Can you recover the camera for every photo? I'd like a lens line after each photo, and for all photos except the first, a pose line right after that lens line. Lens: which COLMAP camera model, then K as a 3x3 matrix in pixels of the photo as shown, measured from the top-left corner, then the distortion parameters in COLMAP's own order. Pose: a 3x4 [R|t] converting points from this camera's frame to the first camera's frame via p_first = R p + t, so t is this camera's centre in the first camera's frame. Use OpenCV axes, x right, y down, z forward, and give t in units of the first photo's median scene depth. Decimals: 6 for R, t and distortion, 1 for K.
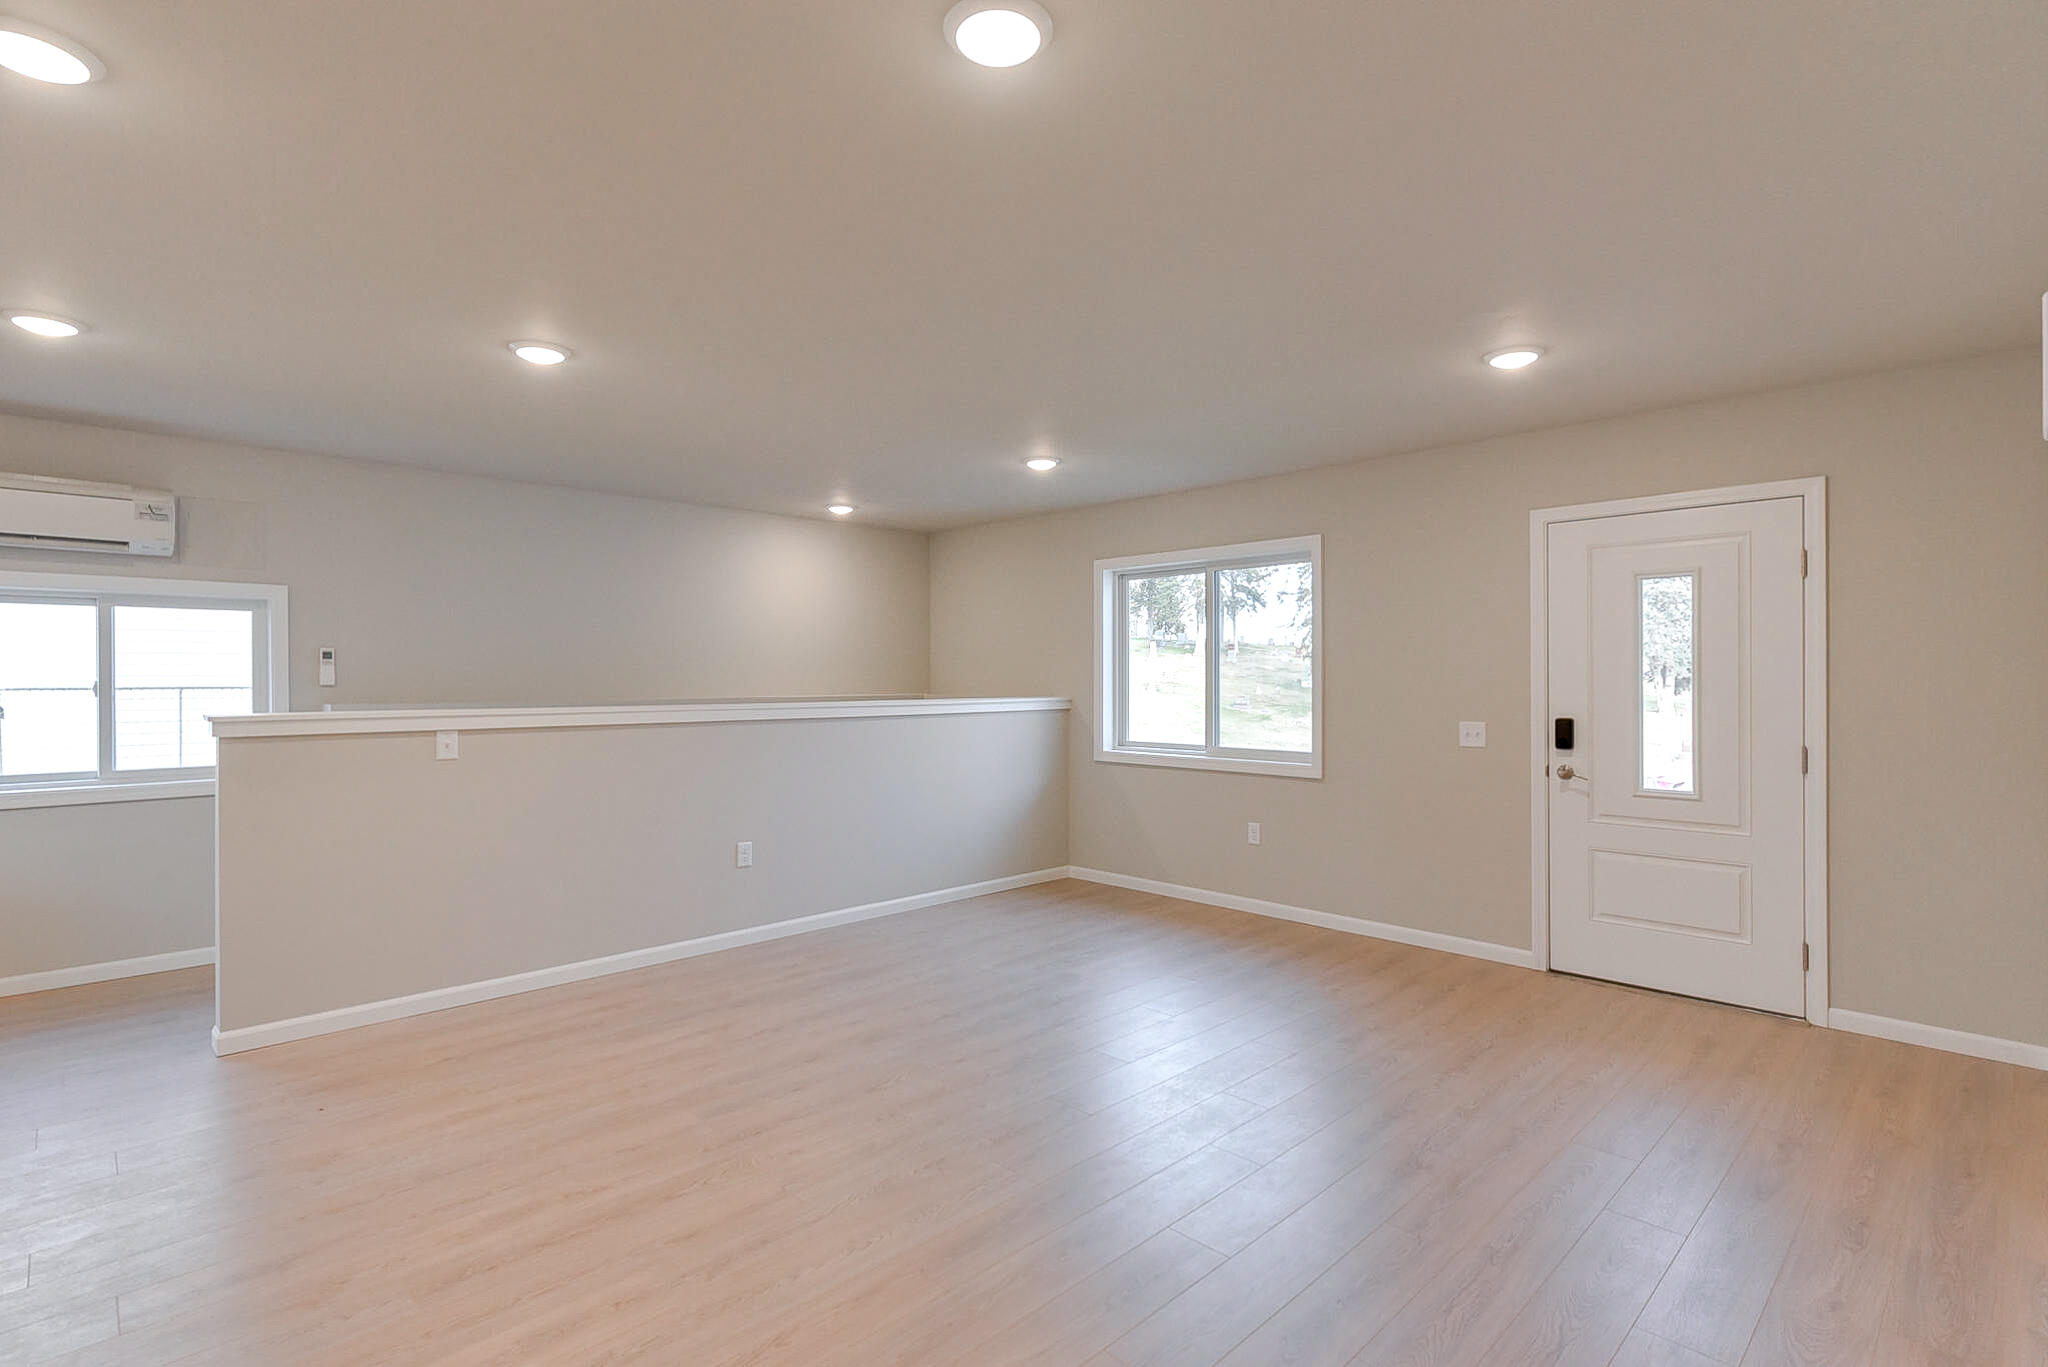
lens RADIAL K [[982.5, 0, 1012.1], [0, 982.5, 679.3], [0, 0, 1]] dist [0.000083, 0.000067]
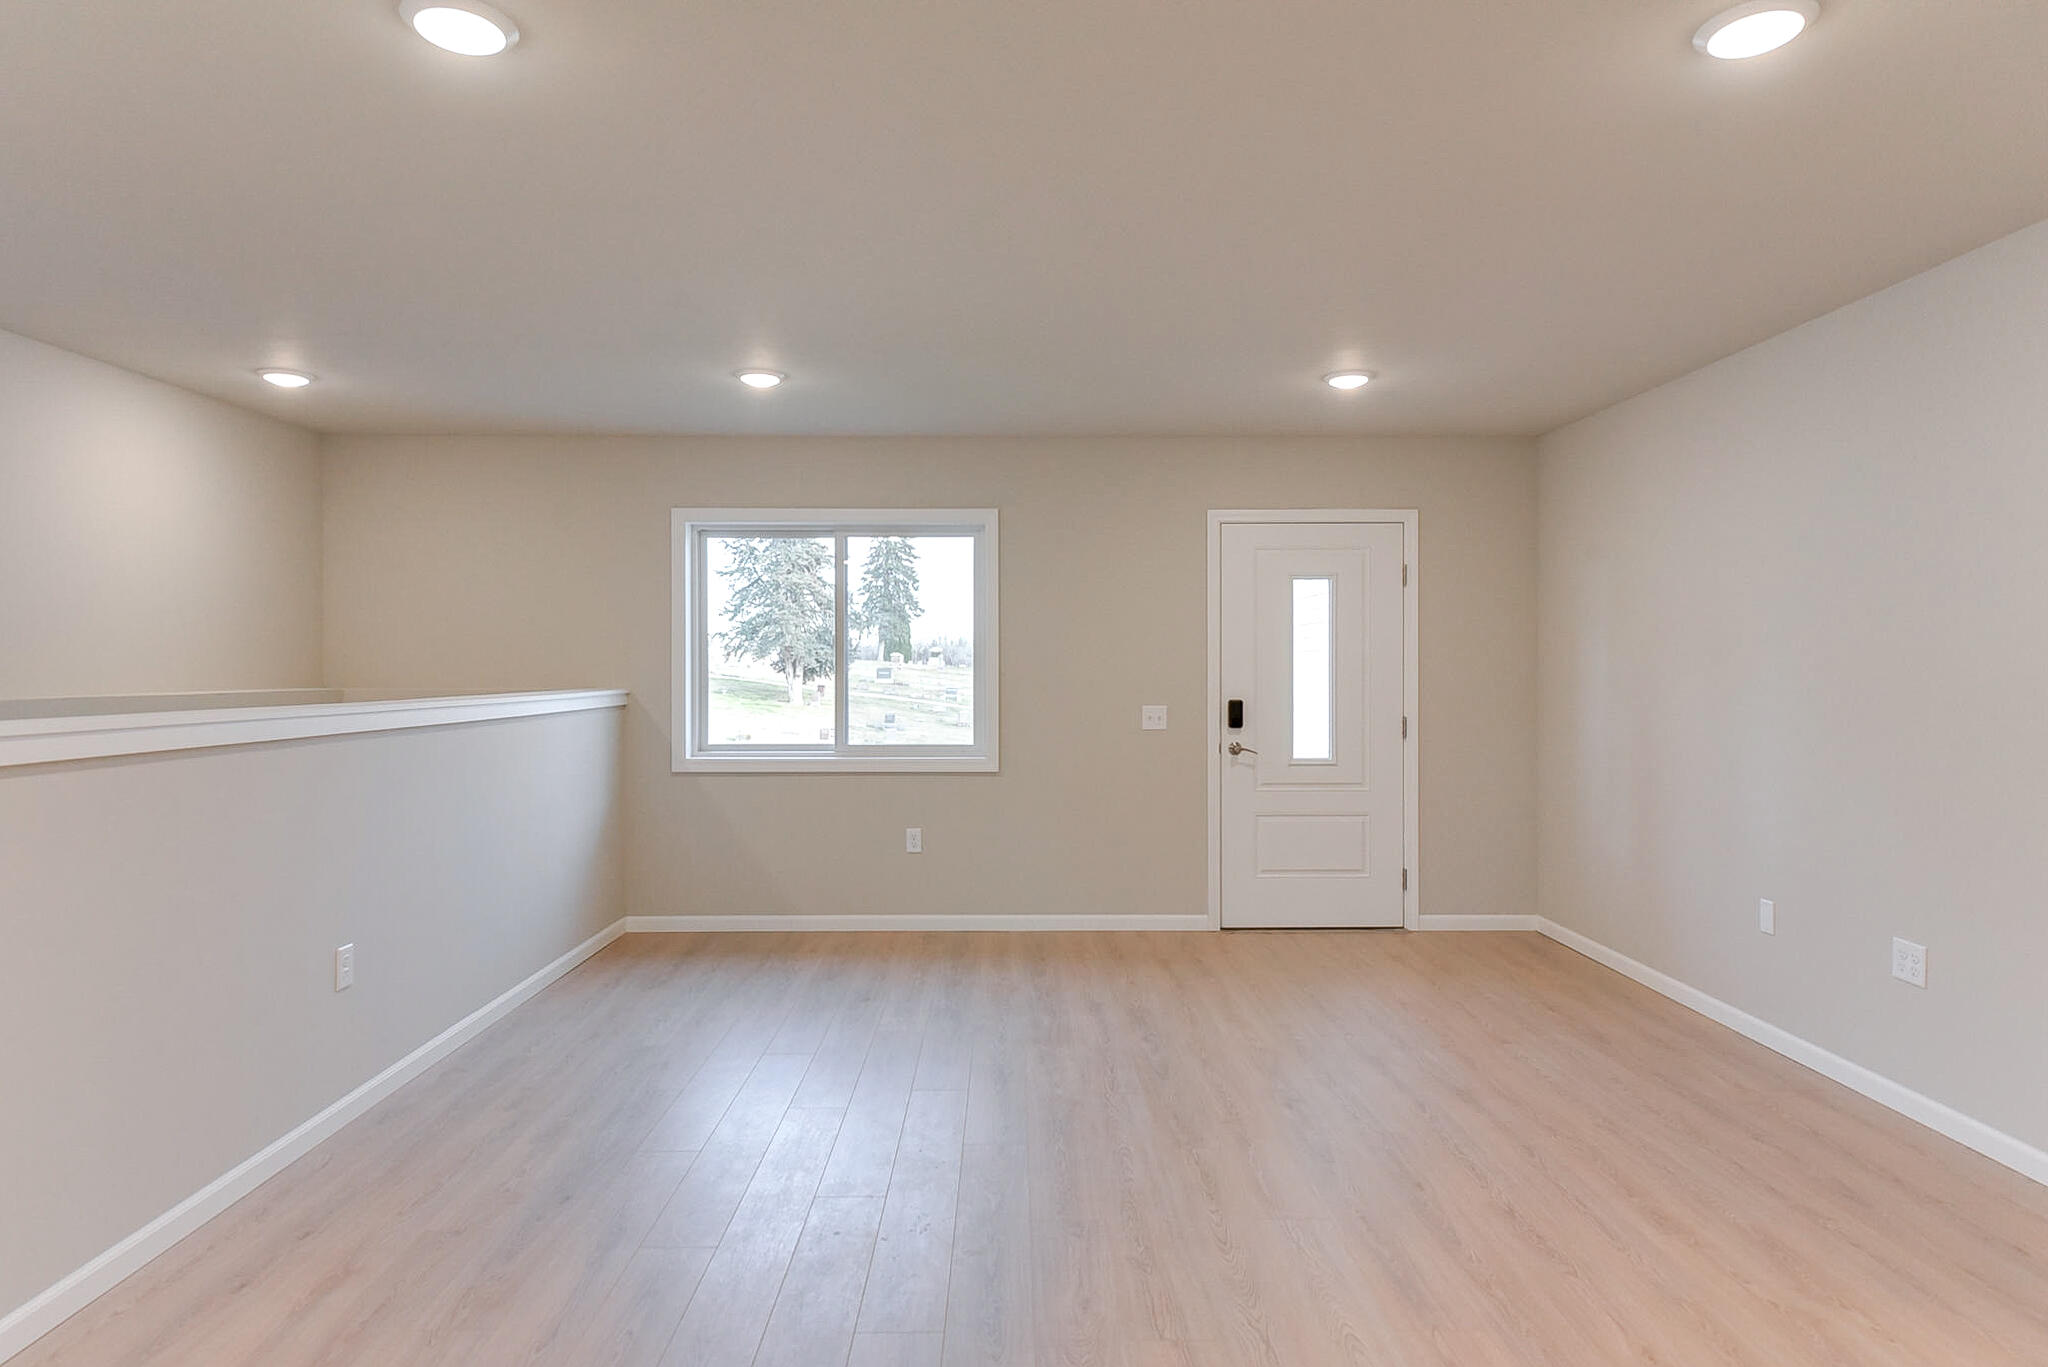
lens RADIAL K [[1148.6, 0, 1030.9], [0, 1148.6, 671.2], [0, 0, 1]] dist [0.003545, 0.000948]
pose [[0.689390, -0.000862, 0.724390, -0.532110], [-0.000082, 0.999999, 0.001269, 0.005417], [-0.724390, -0.000934, 0.689389, 0.267847]]
